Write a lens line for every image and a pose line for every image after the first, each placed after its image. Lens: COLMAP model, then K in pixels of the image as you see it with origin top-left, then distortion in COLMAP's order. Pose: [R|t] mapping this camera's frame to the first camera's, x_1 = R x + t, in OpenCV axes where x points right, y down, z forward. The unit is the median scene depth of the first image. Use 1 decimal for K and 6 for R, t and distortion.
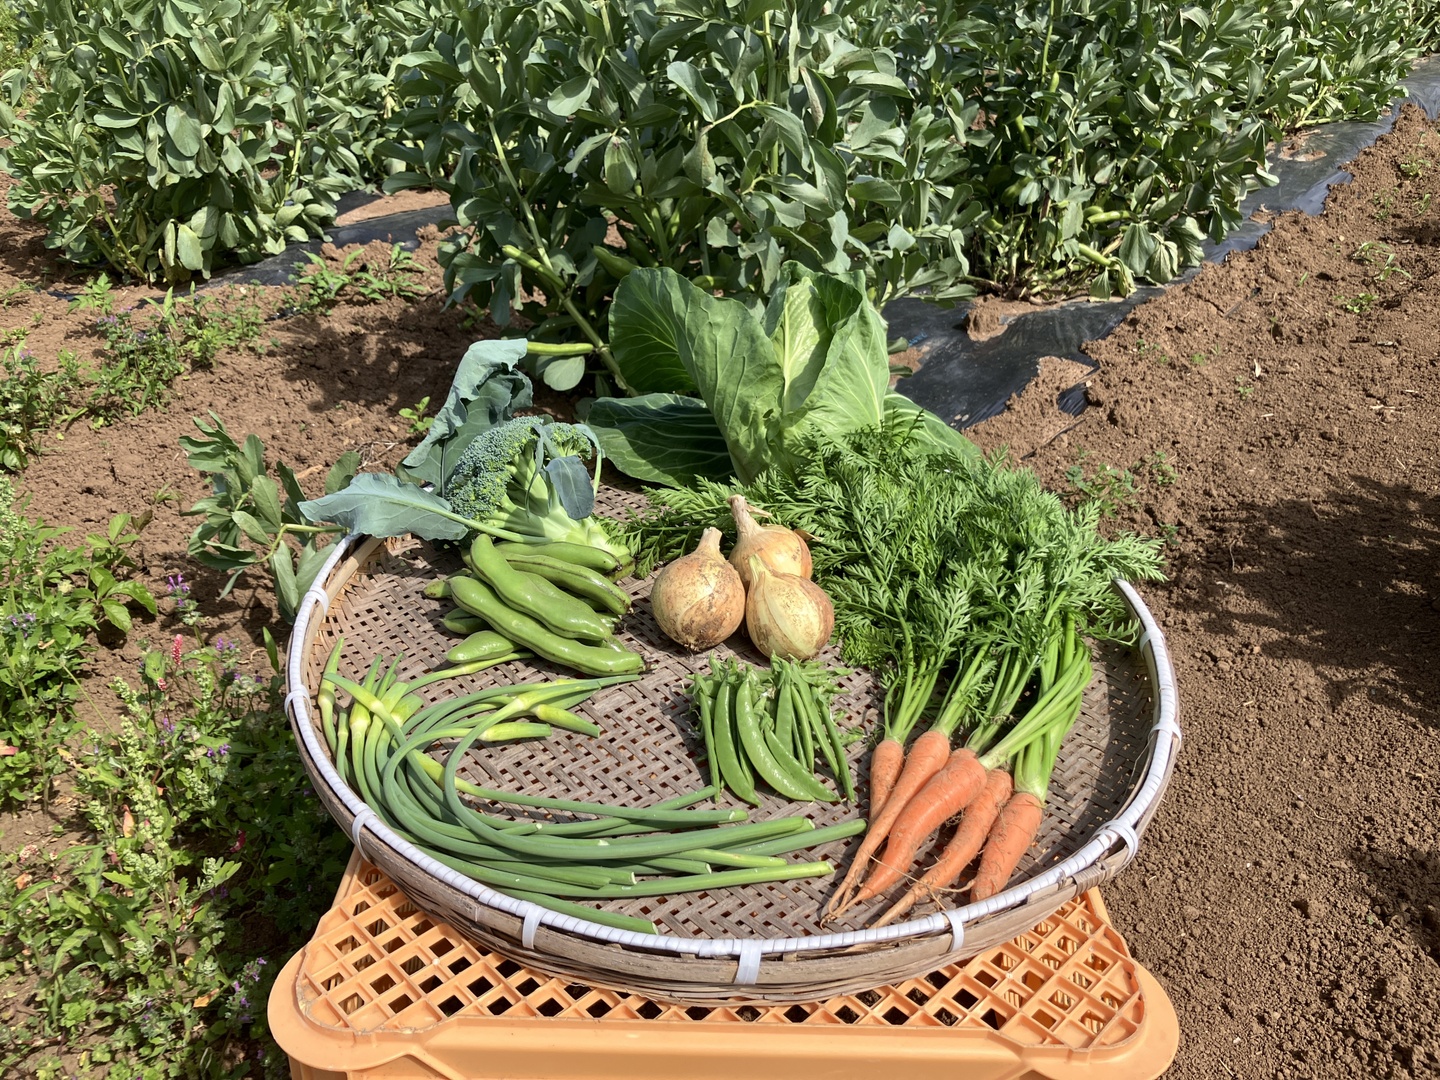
lens RADIAL K [[1199.6, 0, 750.9], [0, 1199.6, 488.2], [0, 0, 1]] dist [0.039635, -0.062184]
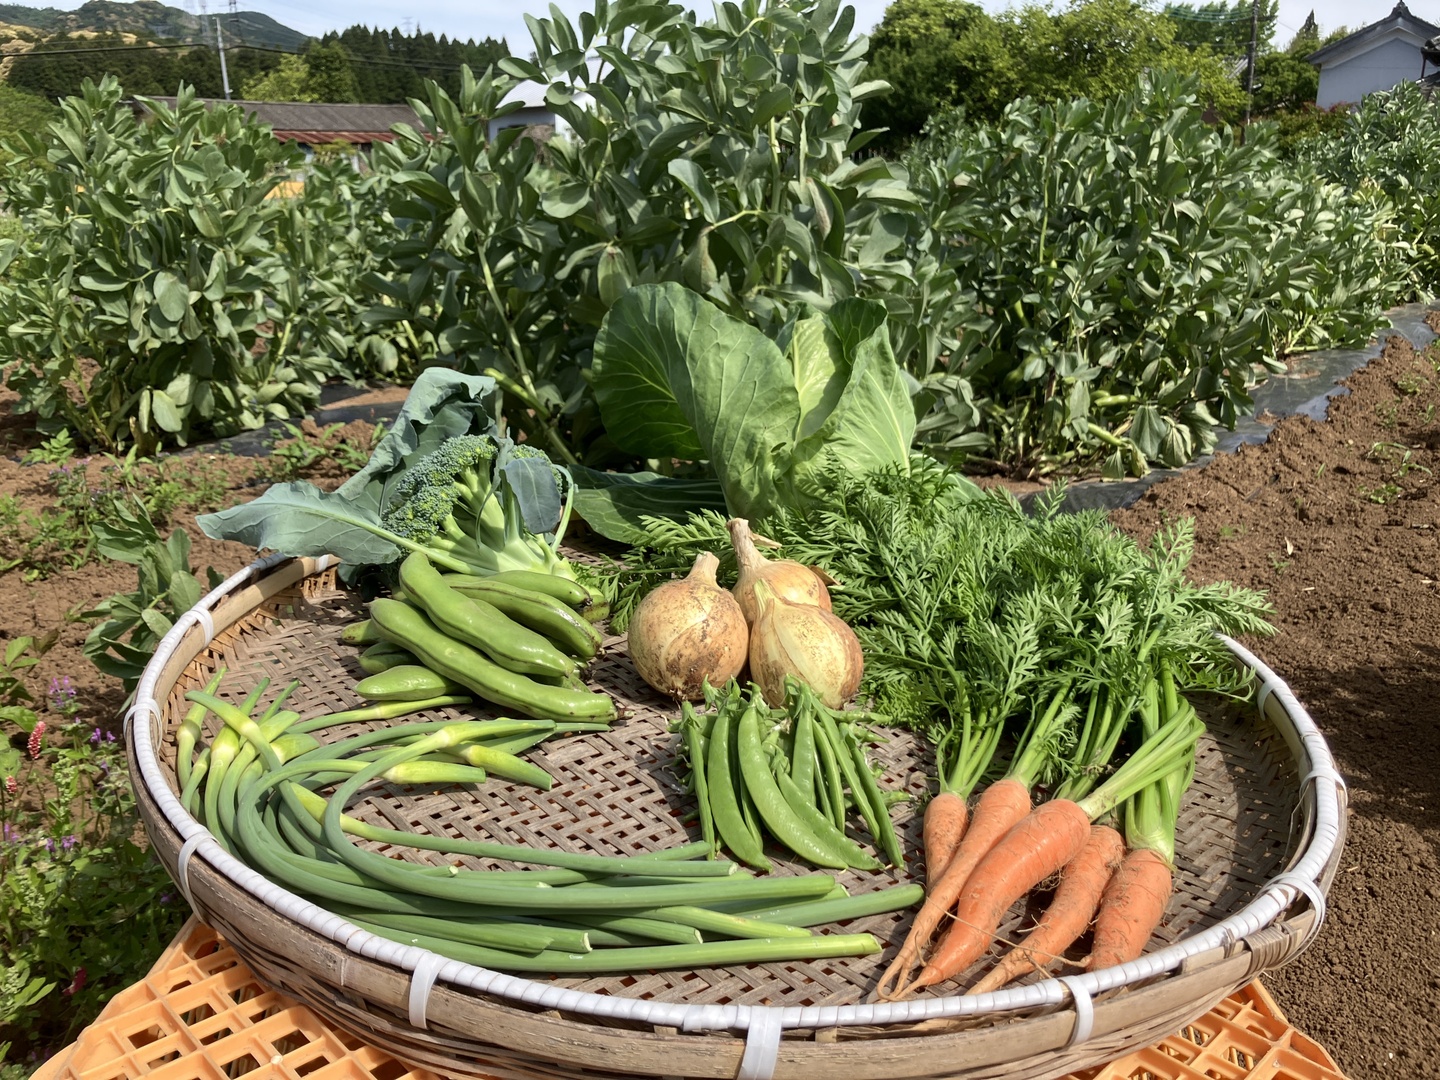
lens RADIAL K [[1199.6, 0, 743.0], [0, 1199.6, 459.5], [0, 0, 1]] dist [0.039635, -0.062184]
pose [[0.999891, 0.014689, 0.001416, -0.009858], [-0.013929, 0.971095, -0.238286, 0.144410], [-0.004876, 0.238240, 0.971194, 0.182755]]
